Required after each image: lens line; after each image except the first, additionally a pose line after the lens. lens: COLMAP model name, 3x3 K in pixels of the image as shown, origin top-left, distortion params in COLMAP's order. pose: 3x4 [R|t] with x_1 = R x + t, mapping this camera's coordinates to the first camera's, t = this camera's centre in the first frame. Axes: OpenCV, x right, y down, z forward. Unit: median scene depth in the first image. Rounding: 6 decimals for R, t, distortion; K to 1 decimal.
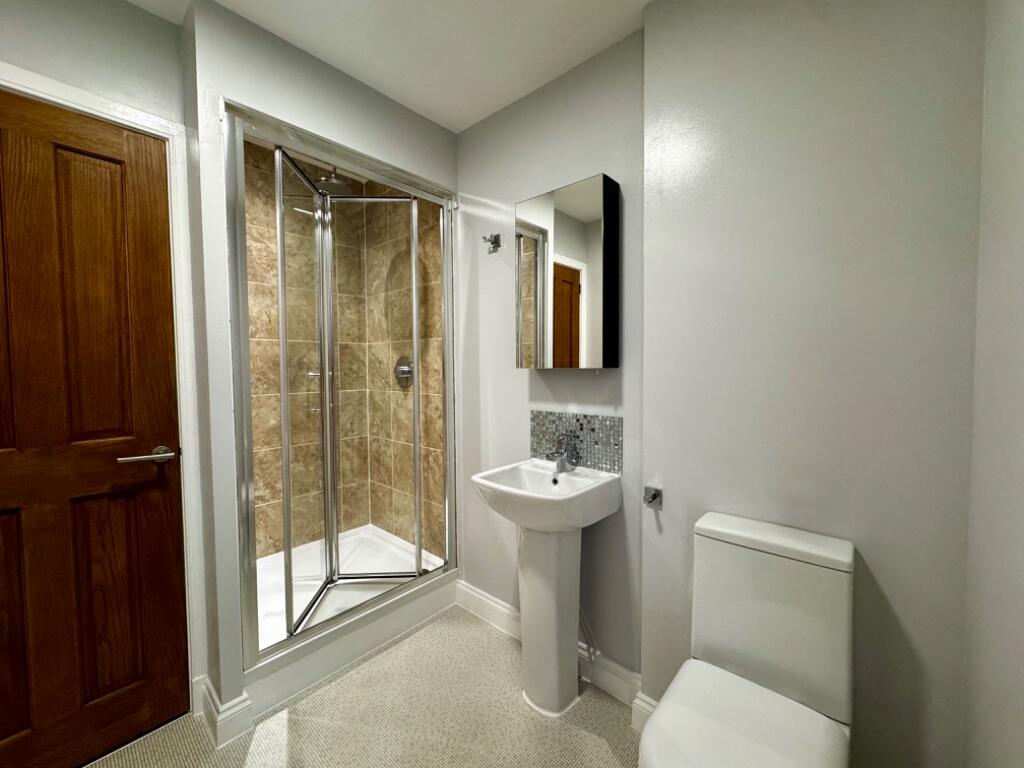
lens RADIAL K [[408.5, 0, 511.3], [0, 408.5, 383.0], [0, 0, 1]] dist [-0.003583, 0.000123]
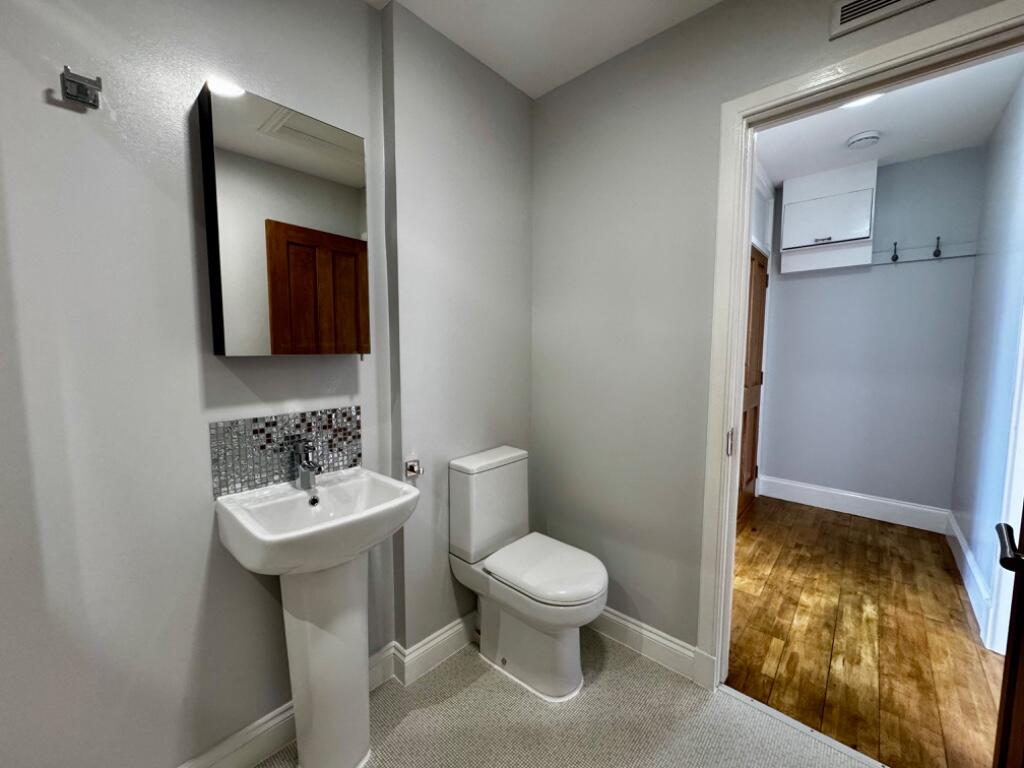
lens RADIAL K [[408.5, 0, 511.4], [0, 408.5, 382.4], [0, 0, 1]] dist [-0.003583, 0.000123]
pose [[0.008238, -0.082108, 0.996589, -0.616079], [0.038607, 0.995906, 0.081733, -0.030637], [-0.999221, 0.037802, 0.011375, 0.585551]]
